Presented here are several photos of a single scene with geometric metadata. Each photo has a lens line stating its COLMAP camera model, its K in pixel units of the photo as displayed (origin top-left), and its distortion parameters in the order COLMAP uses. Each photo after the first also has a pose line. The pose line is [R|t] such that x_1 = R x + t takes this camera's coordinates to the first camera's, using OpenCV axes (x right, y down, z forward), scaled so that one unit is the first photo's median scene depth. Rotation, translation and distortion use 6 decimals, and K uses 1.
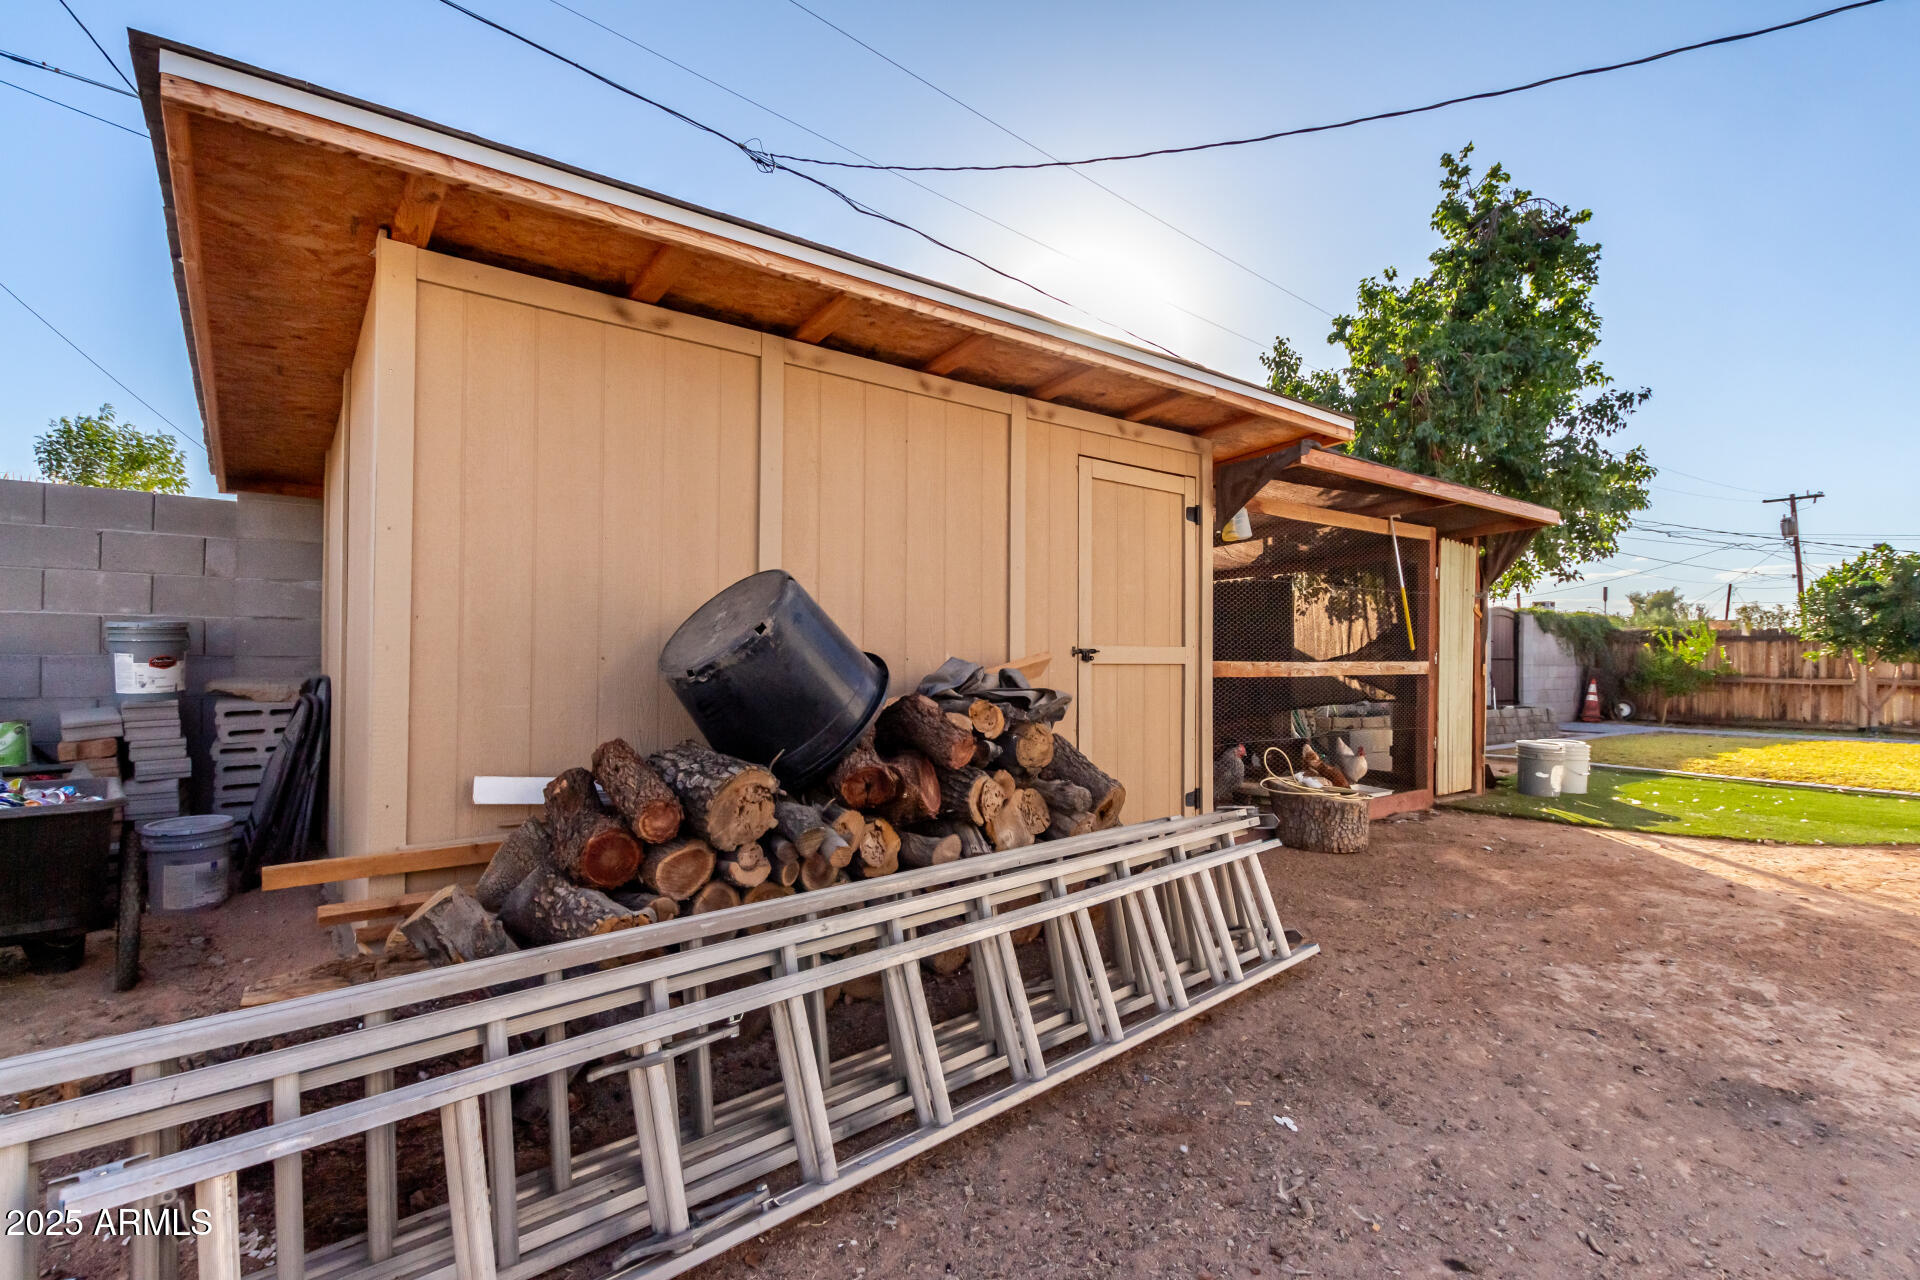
lens RADIAL K [[871.0, 0, 953.4], [0, 871.0, 638.6], [0, 0, 1]] dist [0.009152, -0.004436]
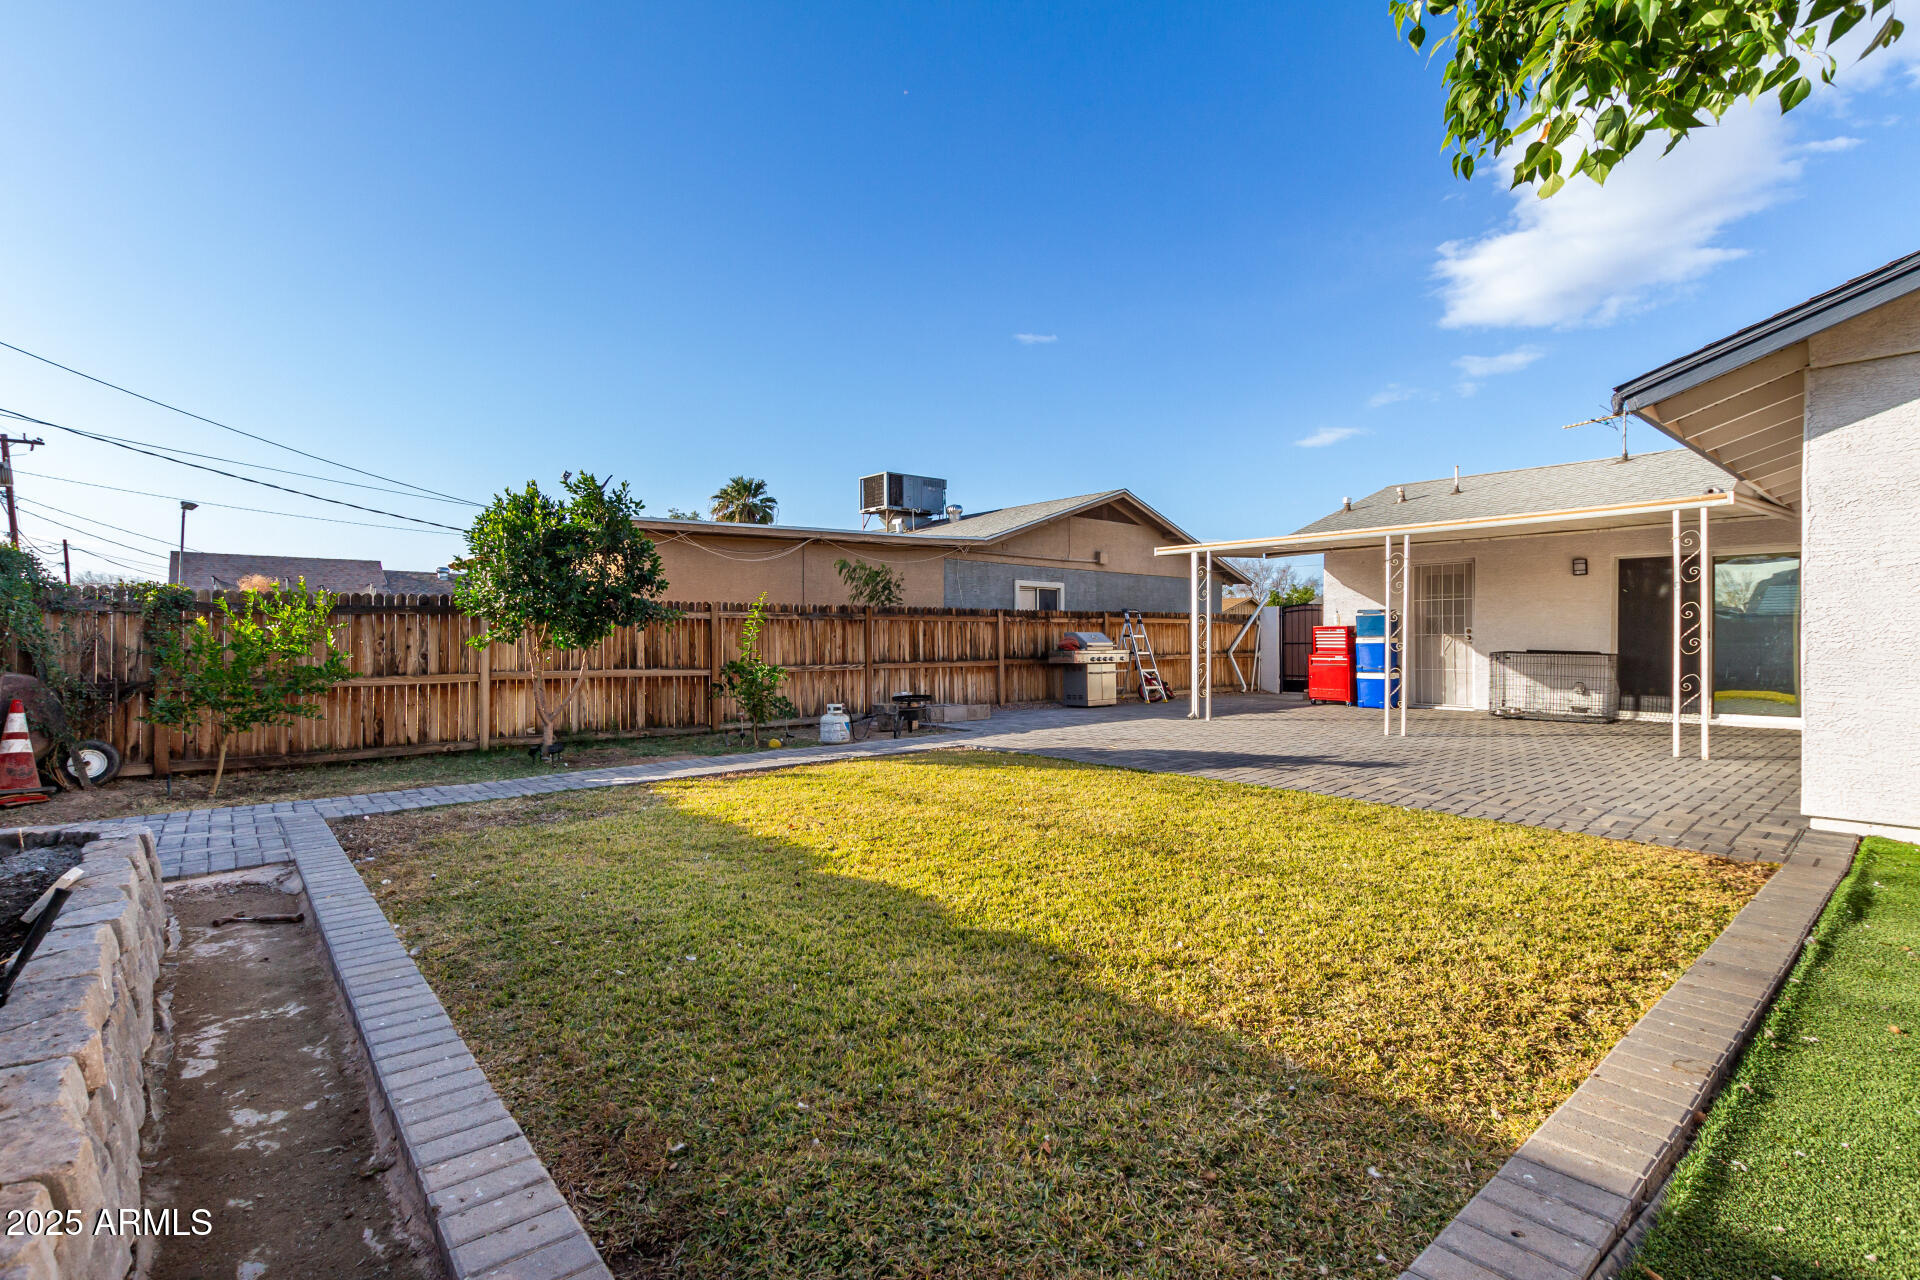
lens RADIAL K [[871.0, 0, 955.1], [0, 871.0, 640.5], [0, 0, 1]] dist [0.009152, -0.004436]
pose [[-0.062696, -0.016128, 0.997902, 0.990964], [-0.016901, 0.999743, 0.015096, 0.014046], [-0.997890, -0.015919, -0.062952, 1.981630]]
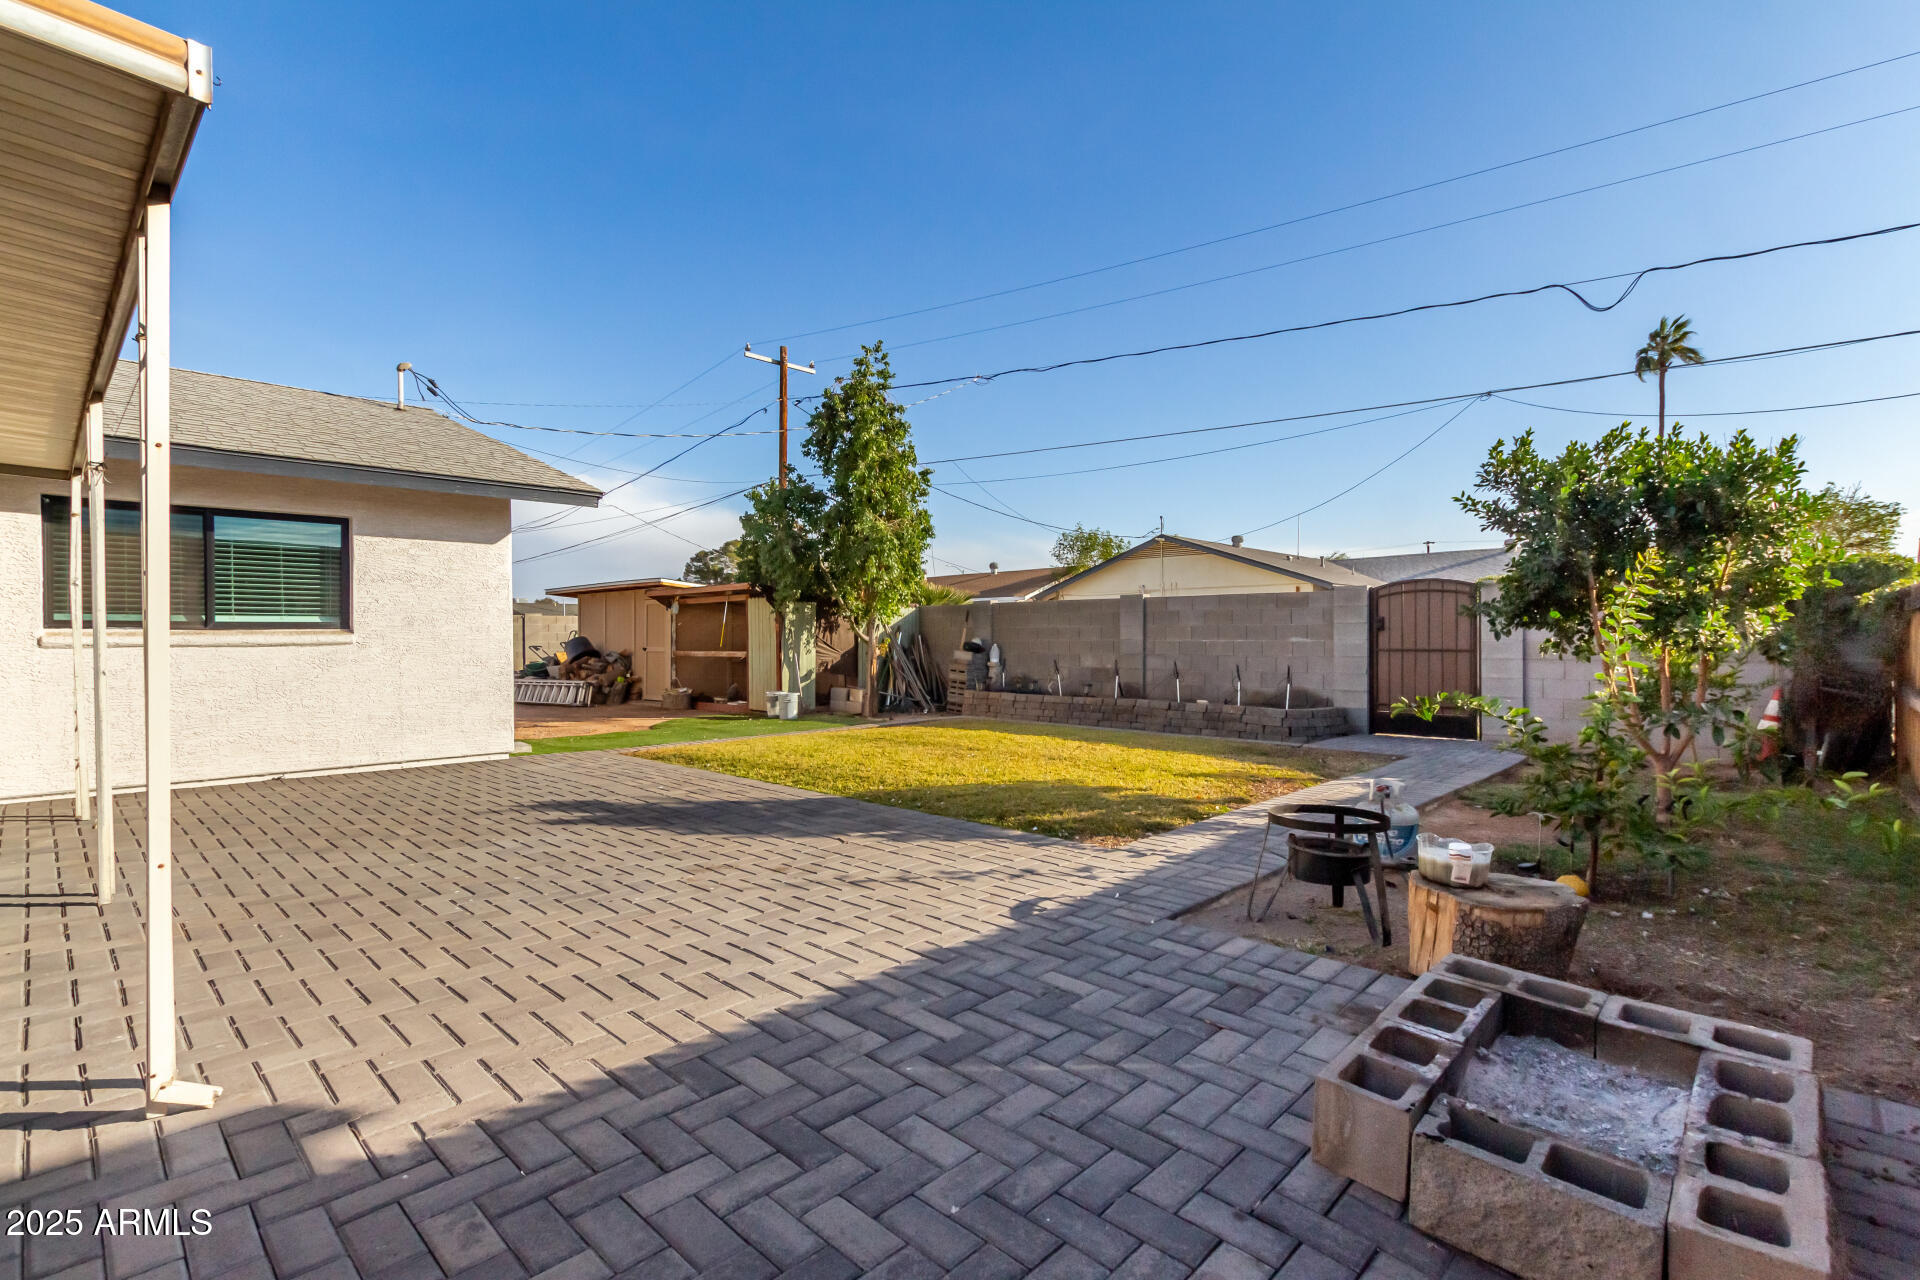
lens RADIAL K [[871.0, 0, 964.1], [0, 871.0, 642.1], [0, 0, 1]] dist [0.009152, -0.004436]
pose [[0.179457, -0.005905, -0.983748, 3.778457], [0.023107, 0.999731, -0.001786, 0.021478], [0.983494, -0.022411, 0.179546, 1.461307]]
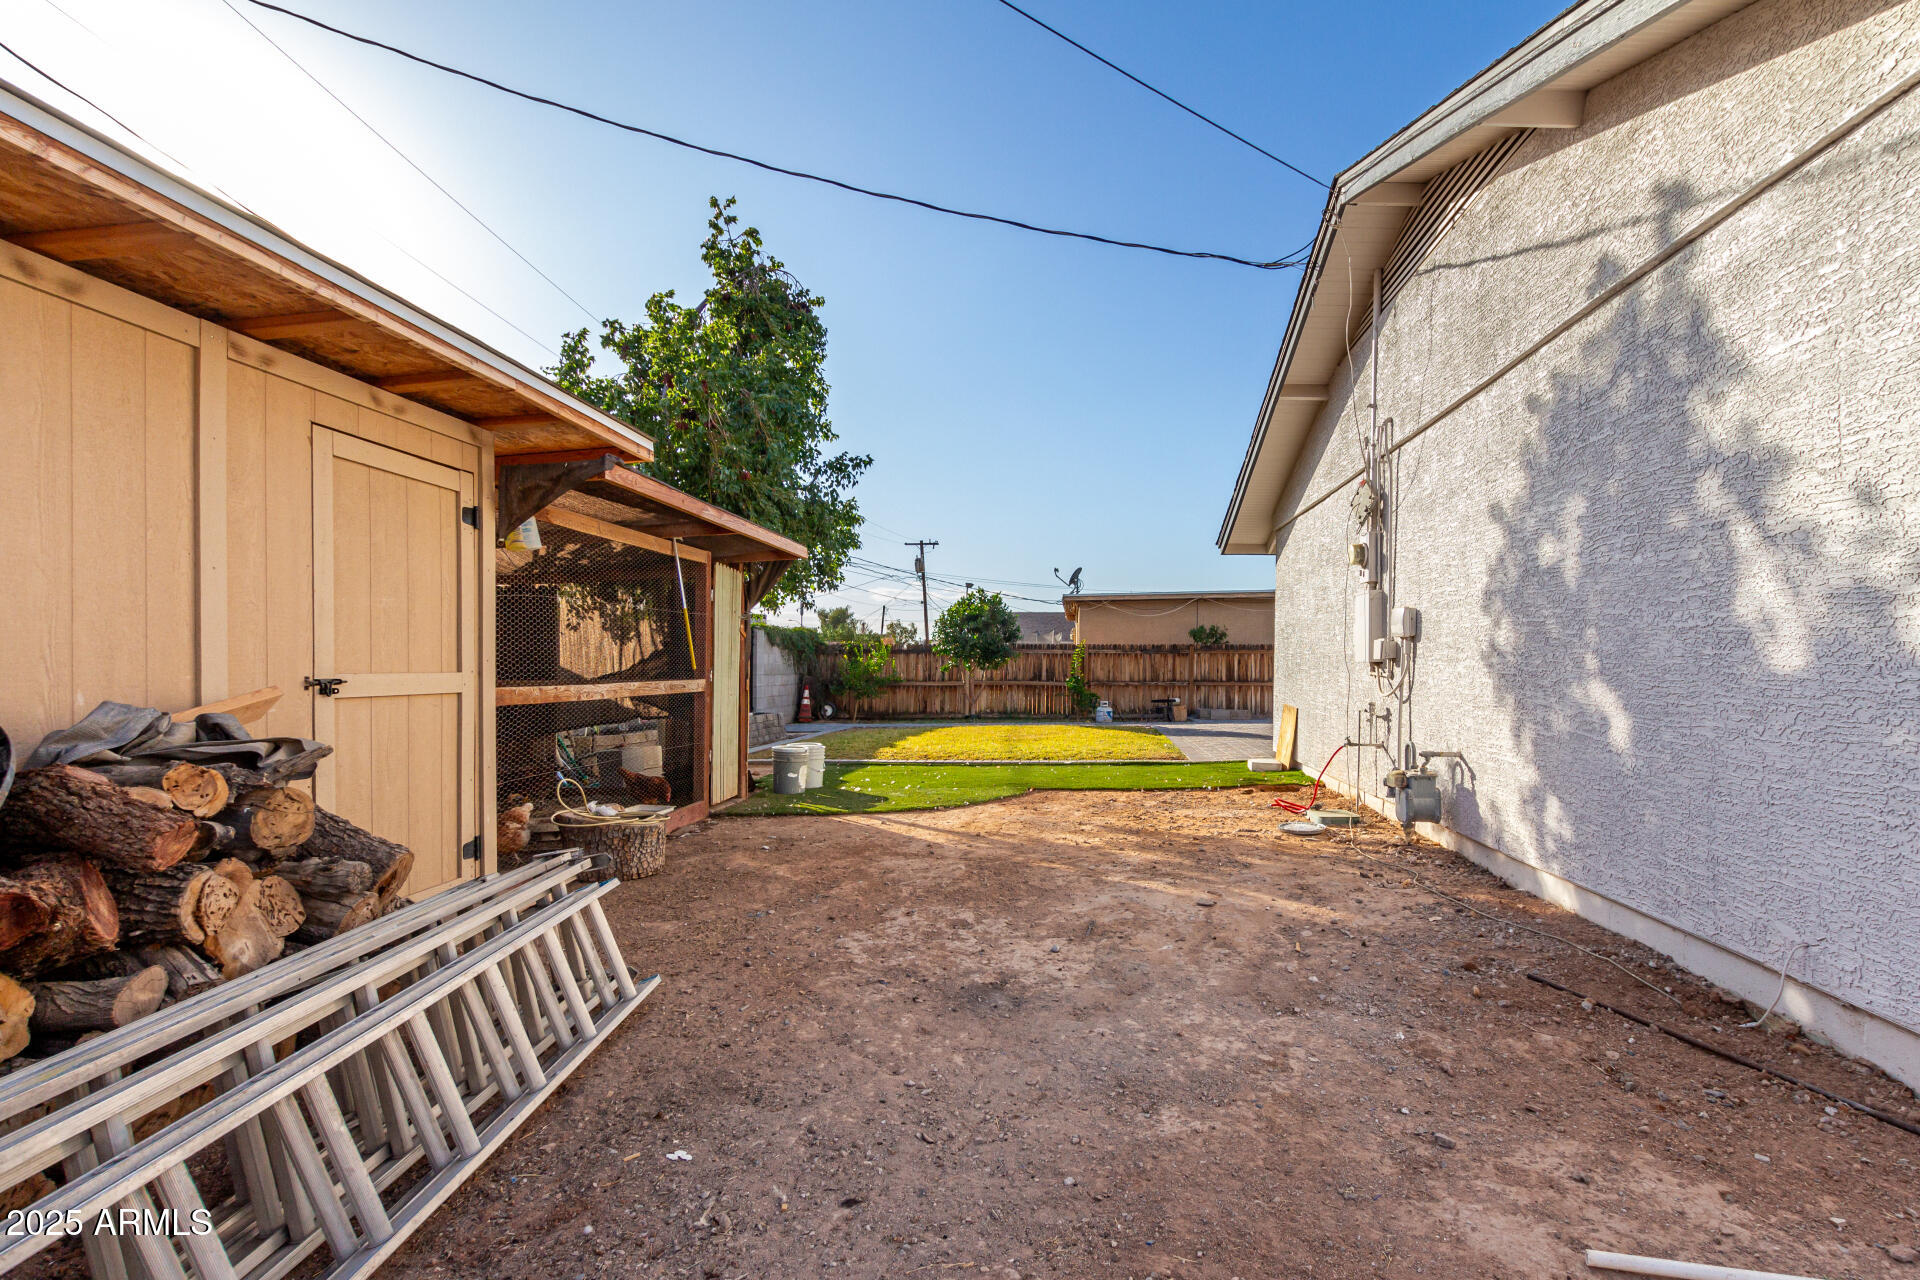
lens RADIAL K [[897.3, 0, 1059.8], [0, 897.3, 664.2], [0, 0, 1]] dist [-0.002709, 0.001127]
pose [[0.605157, -0.007711, 0.796068, -0.070690], [-0.008414, 0.999835, 0.016081, -0.016003], [-0.796061, -0.016430, 0.604993, 0.008904]]
